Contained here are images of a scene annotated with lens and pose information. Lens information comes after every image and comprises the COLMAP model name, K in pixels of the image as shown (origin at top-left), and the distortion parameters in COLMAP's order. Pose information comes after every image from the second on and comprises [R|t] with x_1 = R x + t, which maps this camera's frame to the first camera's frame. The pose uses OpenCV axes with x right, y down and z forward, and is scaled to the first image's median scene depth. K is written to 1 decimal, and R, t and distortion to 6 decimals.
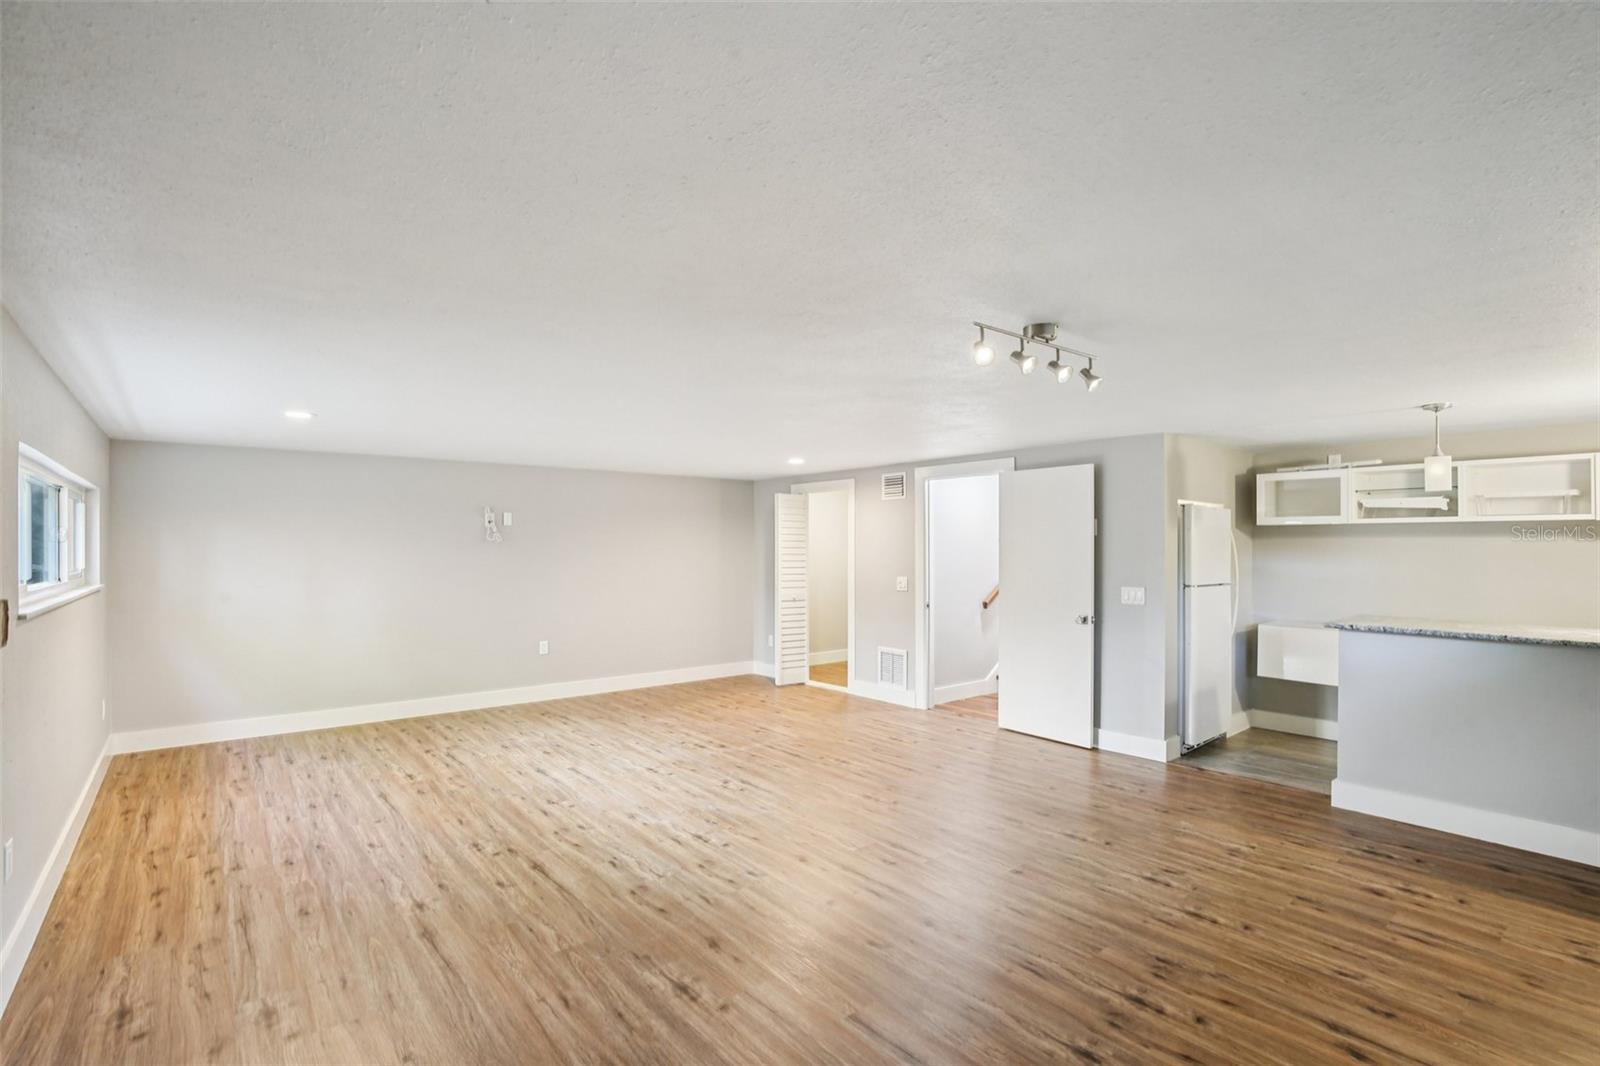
lens RADIAL K [[741.7, 0, 795.8], [0, 741.7, 542.0], [0, 0, 1]] dist [-0.034008, 0.005006]
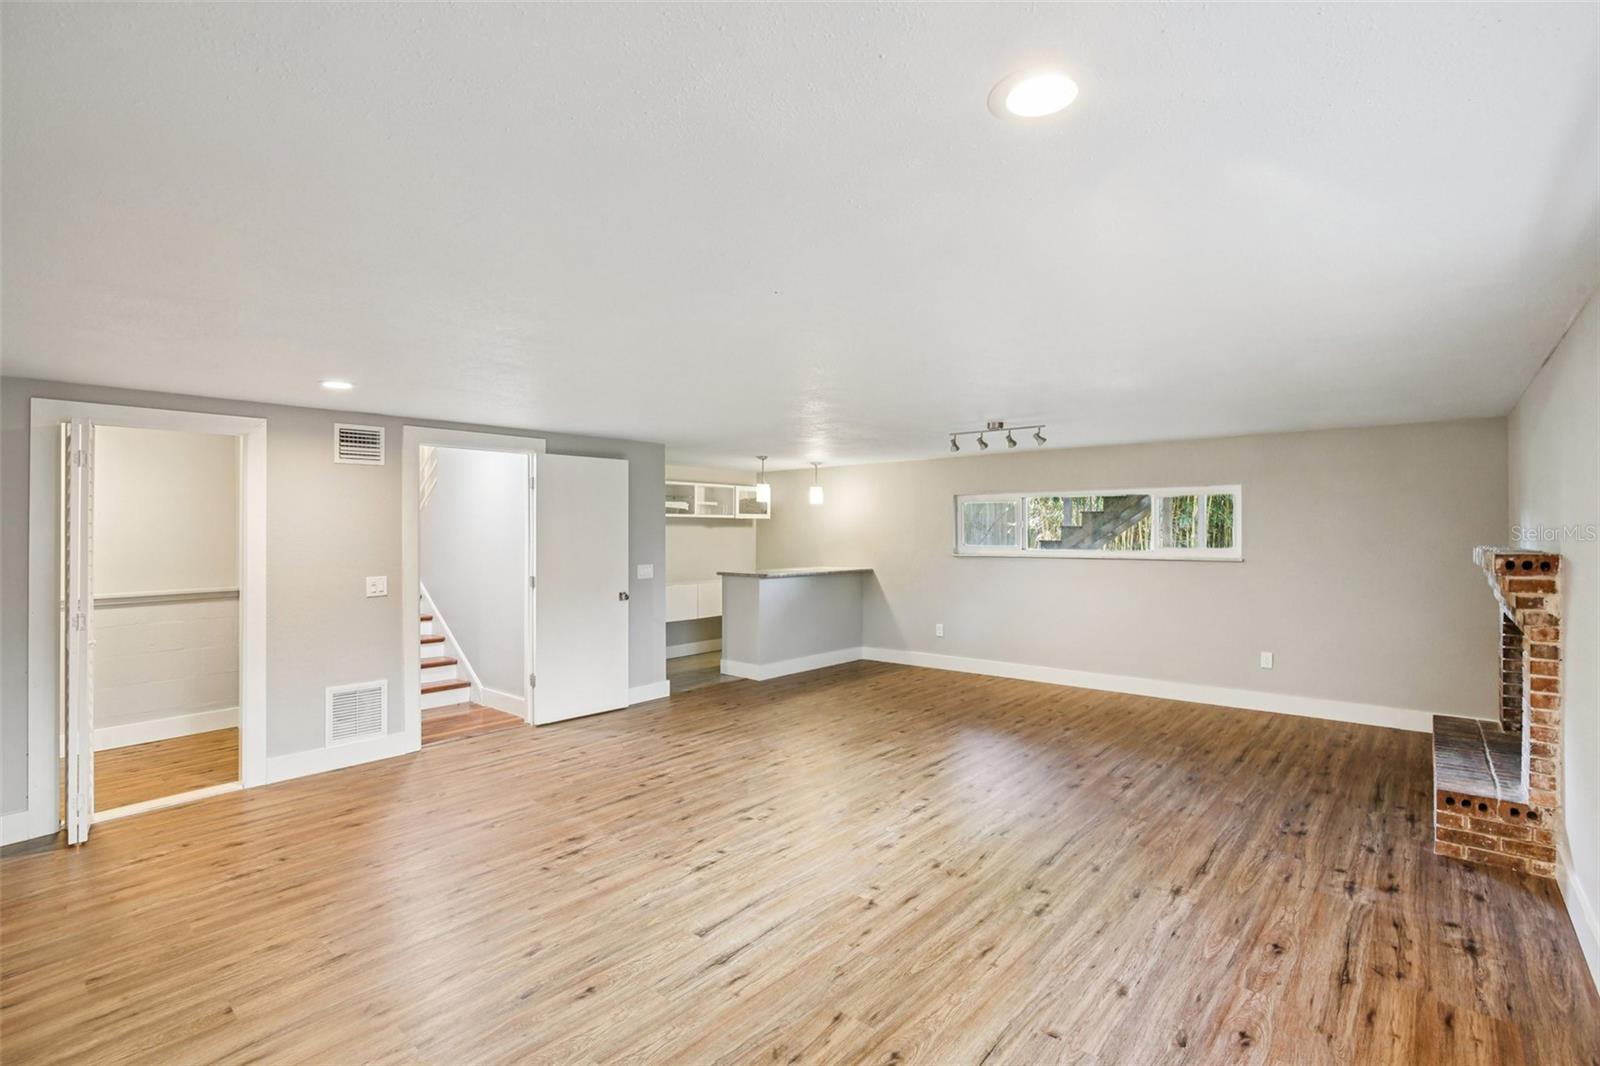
lens RADIAL K [[741.7, 0, 795.5], [0, 741.7, 536.3], [0, 0, 1]] dist [-0.034008, 0.005006]
pose [[-0.167826, -0.005076, 0.985803, -1.129426], [-0.000586, 0.999987, 0.005050, 0.010177], [-0.985816, 0.000270, -0.167827, 1.350298]]
